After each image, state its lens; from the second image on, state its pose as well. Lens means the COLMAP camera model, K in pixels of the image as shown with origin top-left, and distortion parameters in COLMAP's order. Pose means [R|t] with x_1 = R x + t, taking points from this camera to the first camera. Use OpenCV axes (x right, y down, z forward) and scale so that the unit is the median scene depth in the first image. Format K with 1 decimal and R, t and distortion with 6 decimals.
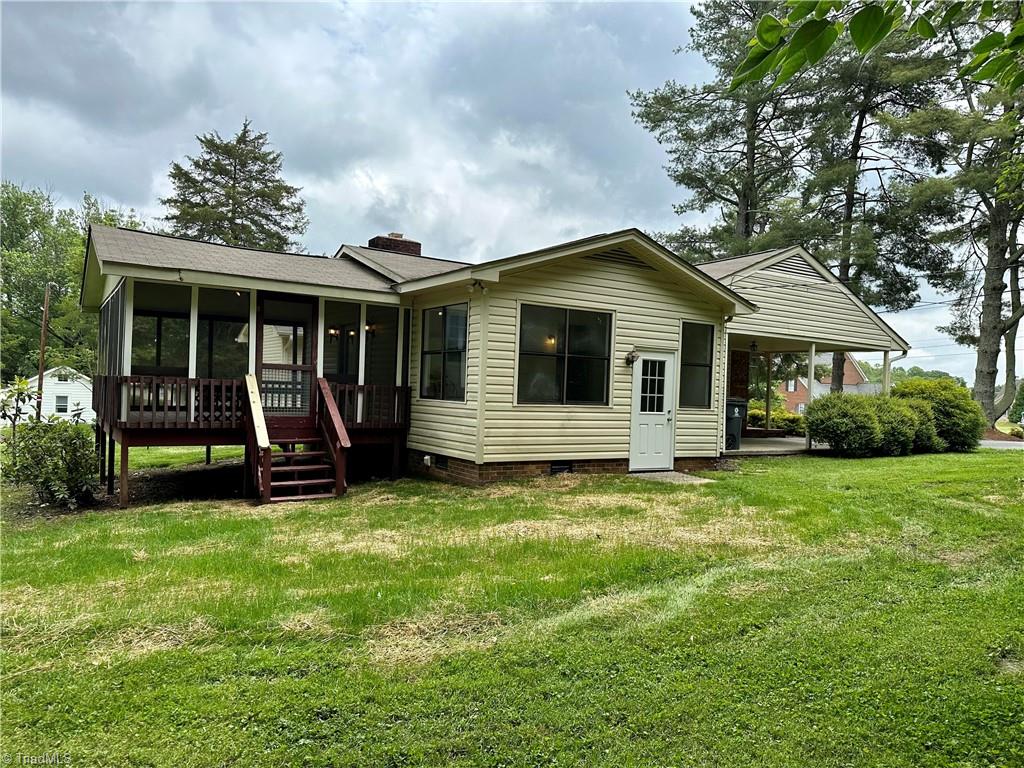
lens RADIAL K [[727.9, 0, 512.2], [0, 727.9, 385.5], [0, 0, 1]] dist [0.032562, -0.032454]
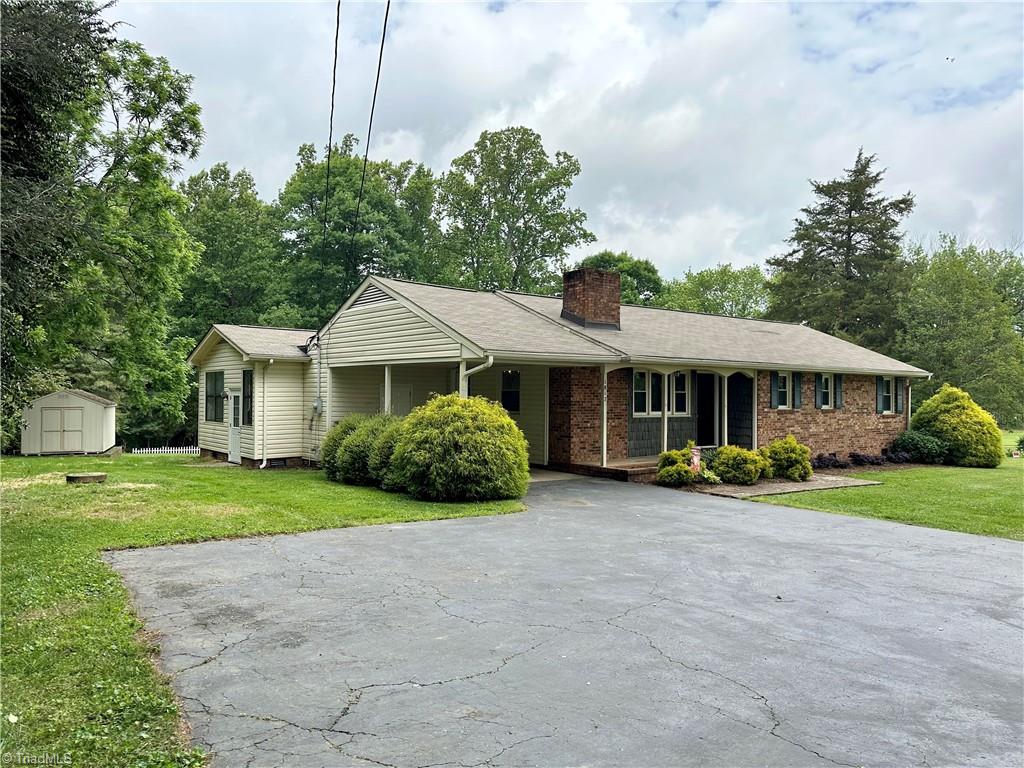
lens RADIAL K [[727.9, 0, 510.7], [0, 727.9, 385.9], [0, 0, 1]] dist [0.032562, -0.032454]
pose [[0.091538, -0.050060, -0.994543, 1.511683], [-0.000922, 0.998731, -0.050356, 0.020545], [0.995801, 0.005526, 0.091375, 1.169894]]
